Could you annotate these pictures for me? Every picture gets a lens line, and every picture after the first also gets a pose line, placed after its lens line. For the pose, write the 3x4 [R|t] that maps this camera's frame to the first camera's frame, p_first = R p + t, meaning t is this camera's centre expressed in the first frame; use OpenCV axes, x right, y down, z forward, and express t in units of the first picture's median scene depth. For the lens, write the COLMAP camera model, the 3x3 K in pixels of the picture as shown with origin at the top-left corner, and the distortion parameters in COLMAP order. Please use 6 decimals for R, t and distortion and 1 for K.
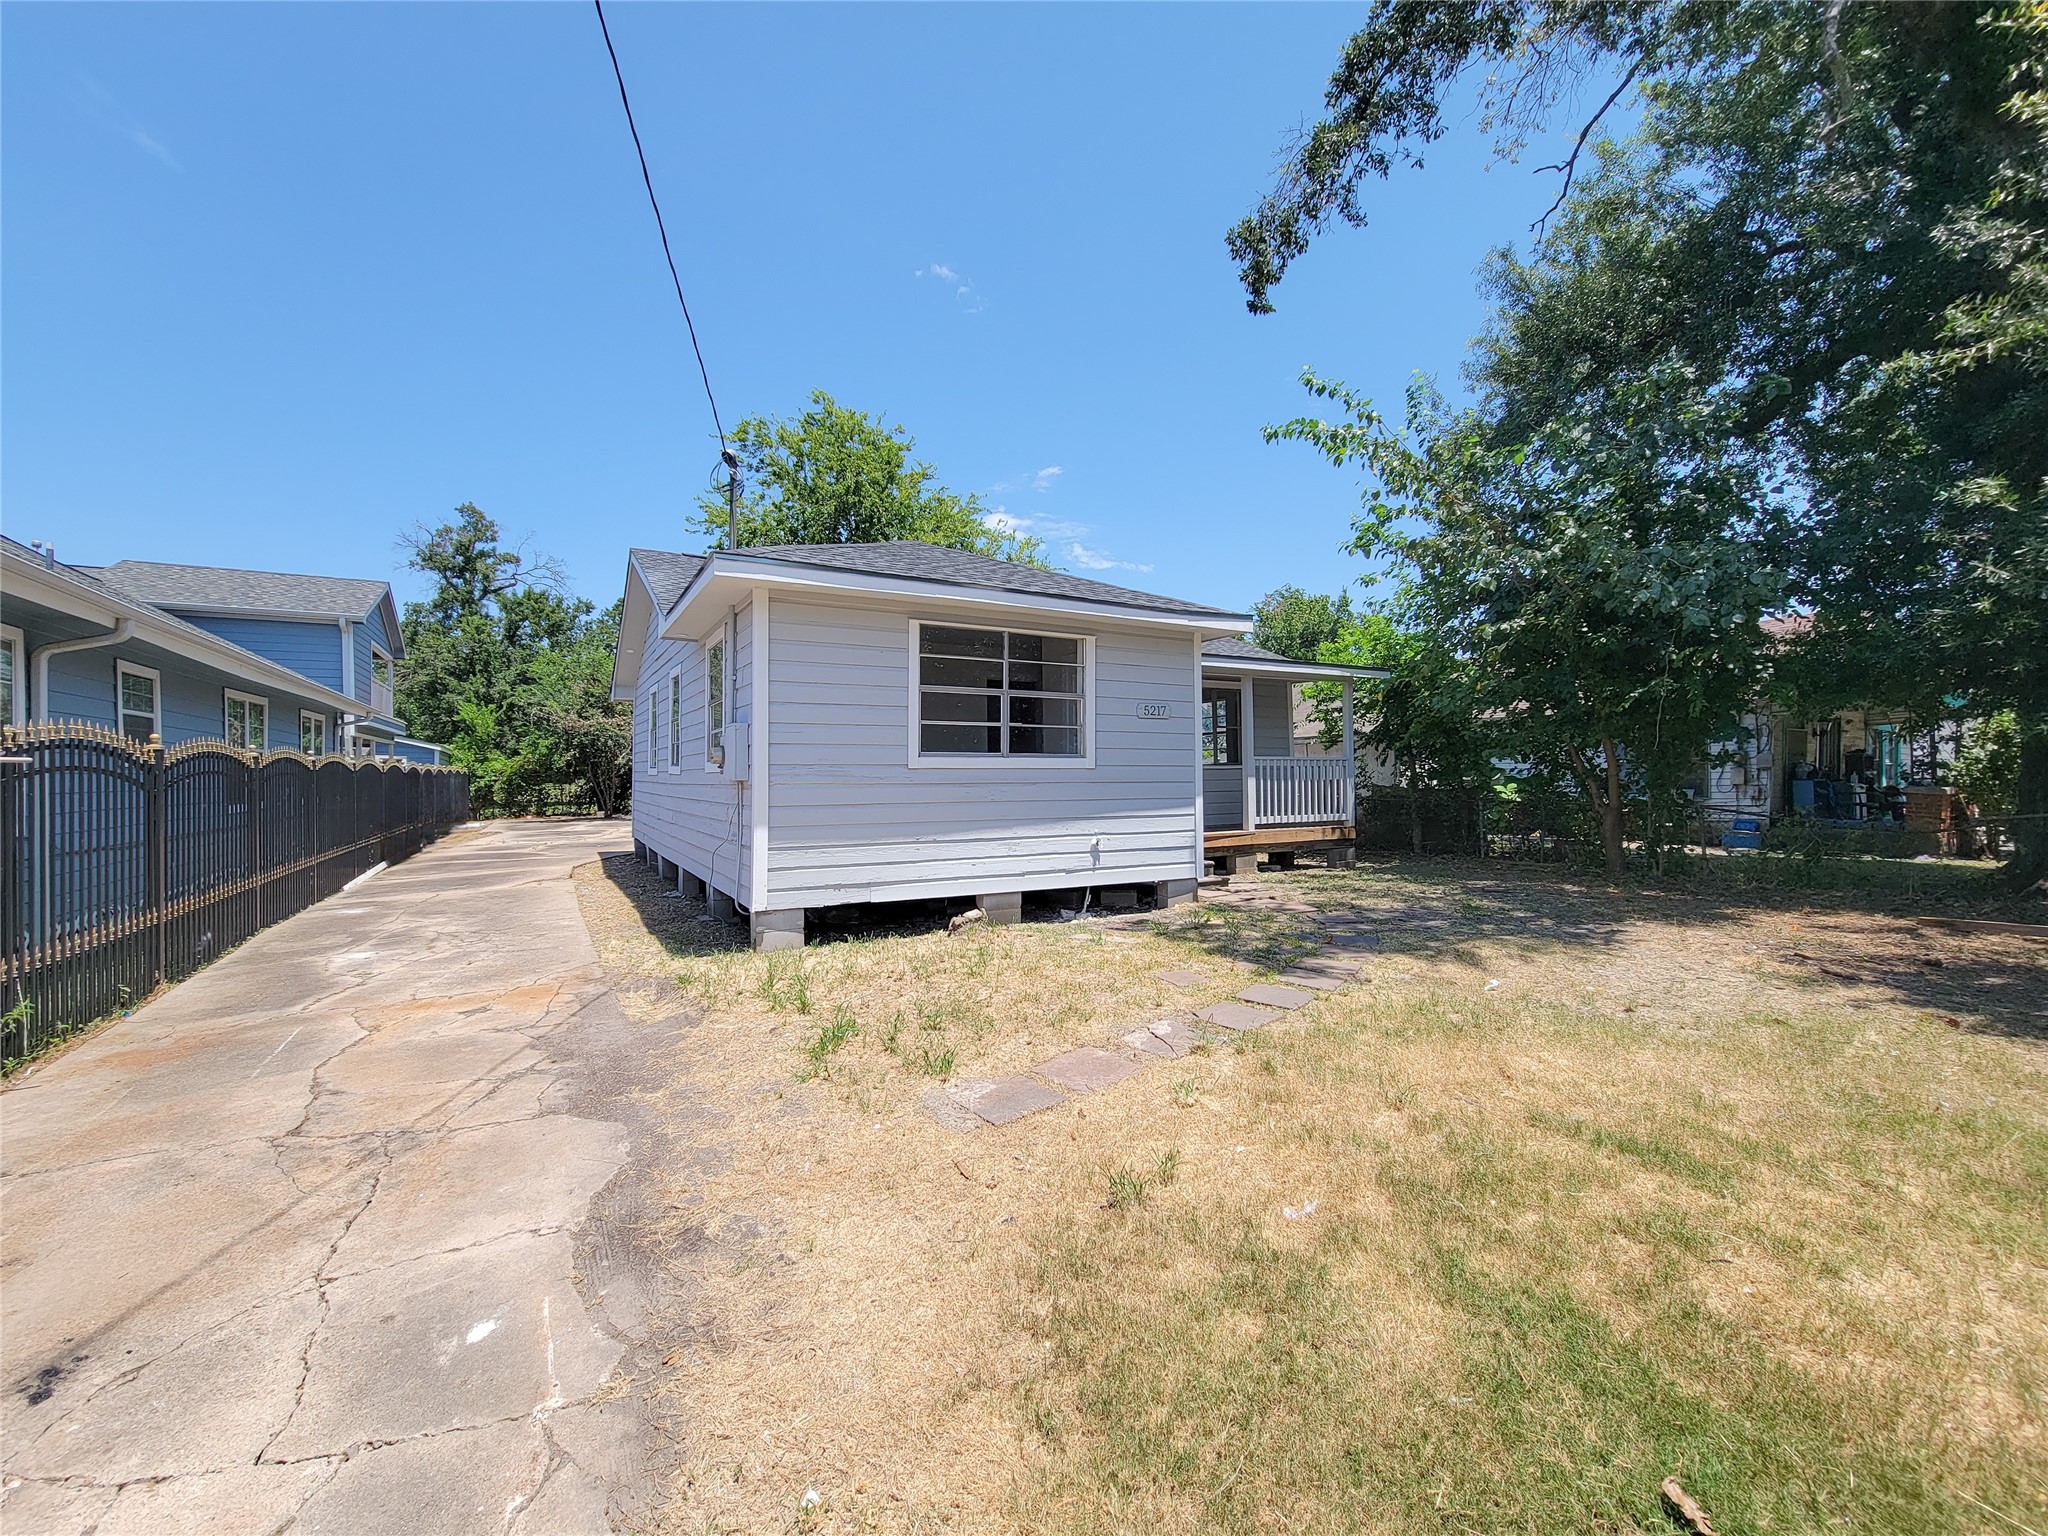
lens RADIAL K [[865.1, 0, 1012.3], [0, 865.1, 765.9], [0, 0, 1]] dist [0.002744, -0.001741]
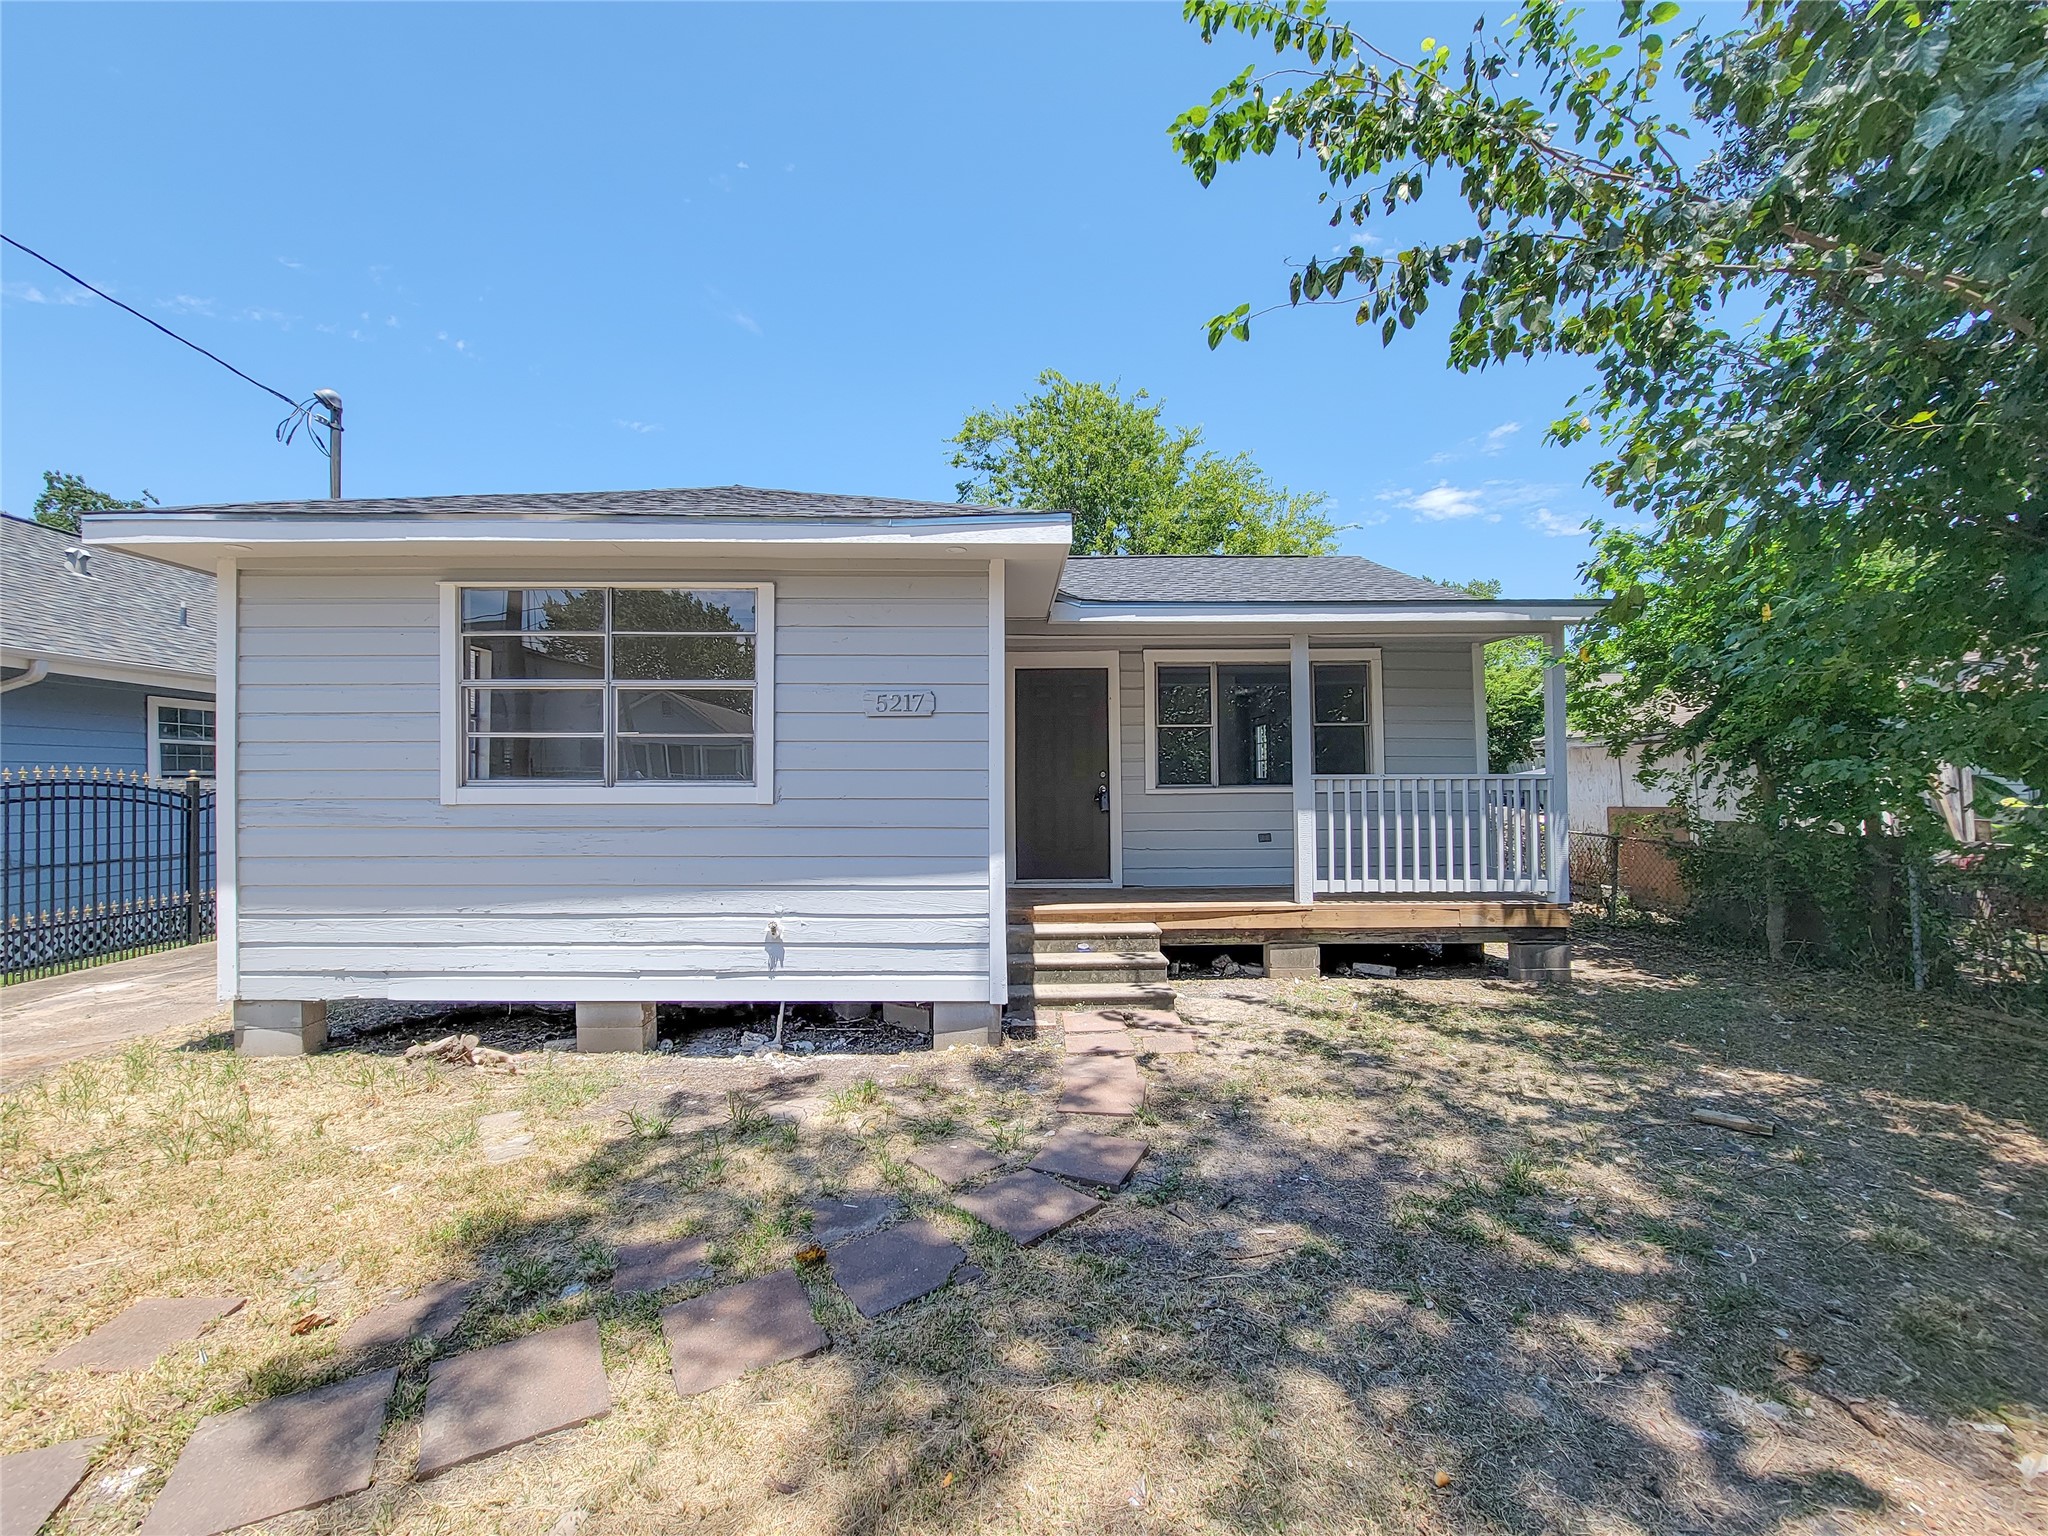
lens RADIAL K [[865.1, 0, 961.6], [0, 865.1, 767.2], [0, 0, 1]] dist [0.002744, -0.001741]
pose [[0.874131, -0.007418, -0.485634, 0.491905], [0.004343, 0.999963, -0.007457, -0.017333], [0.485671, 0.004409, 0.874130, 0.535336]]
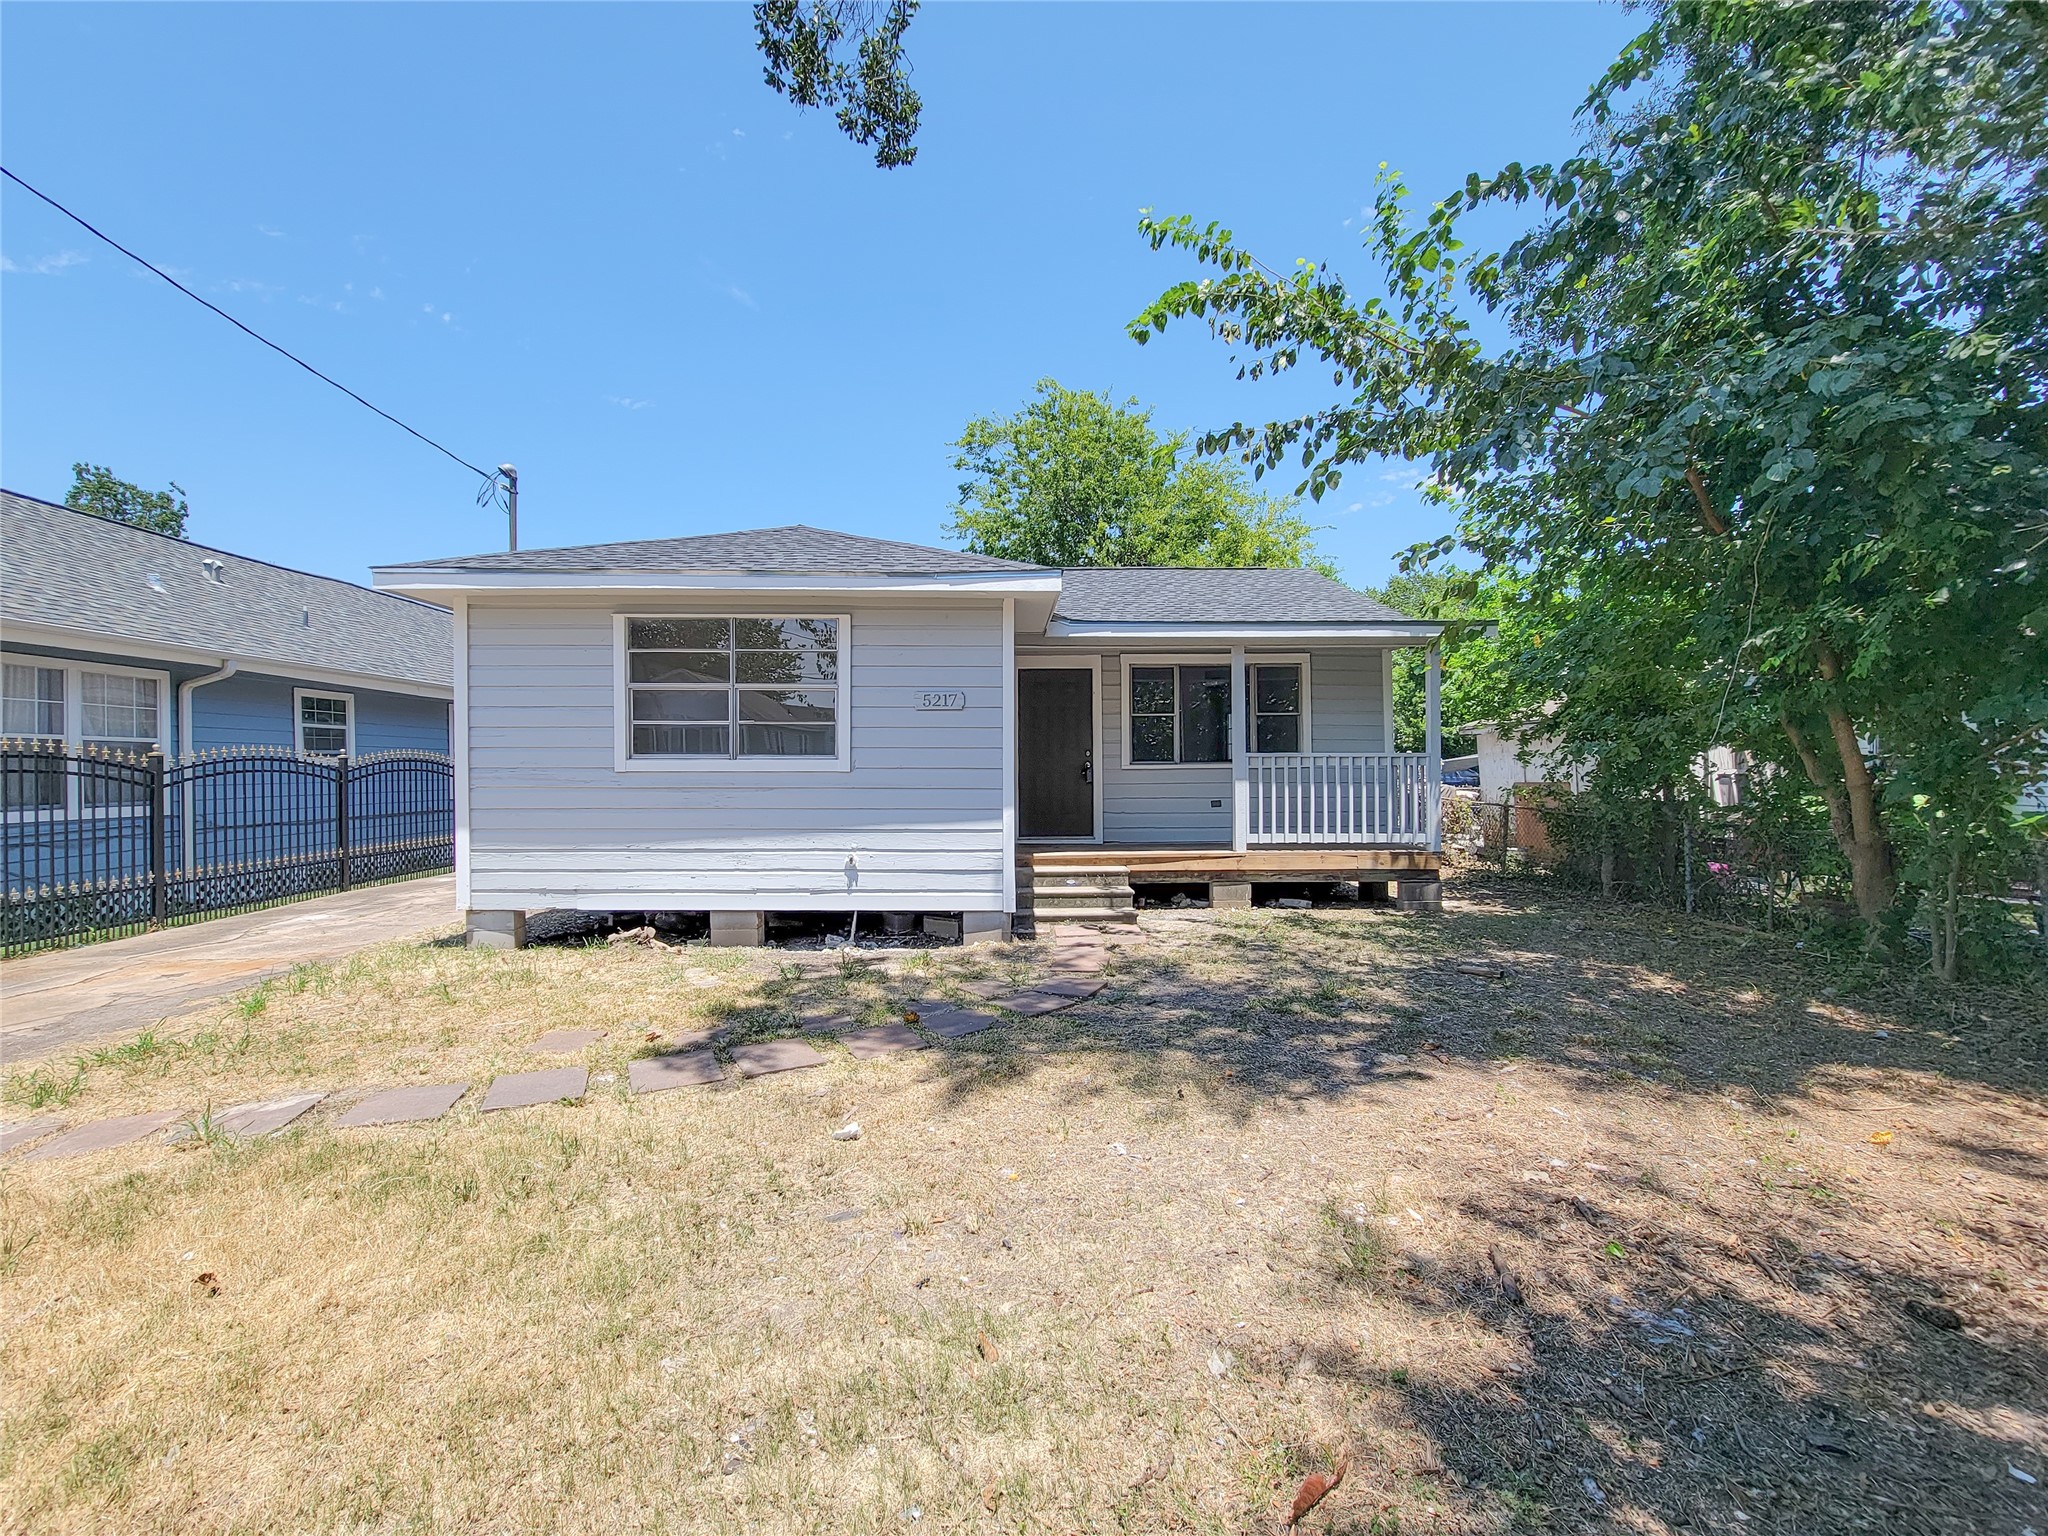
lens RADIAL K [[865.1, 0, 958.4], [0, 865.1, 763.6], [0, 0, 1]] dist [0.002744, -0.001741]
pose [[0.875070, 0.000507, -0.483996, 0.587288], [0.002948, 0.999975, 0.006378, -0.009887], [0.483988, -0.007008, 0.875047, 0.310281]]
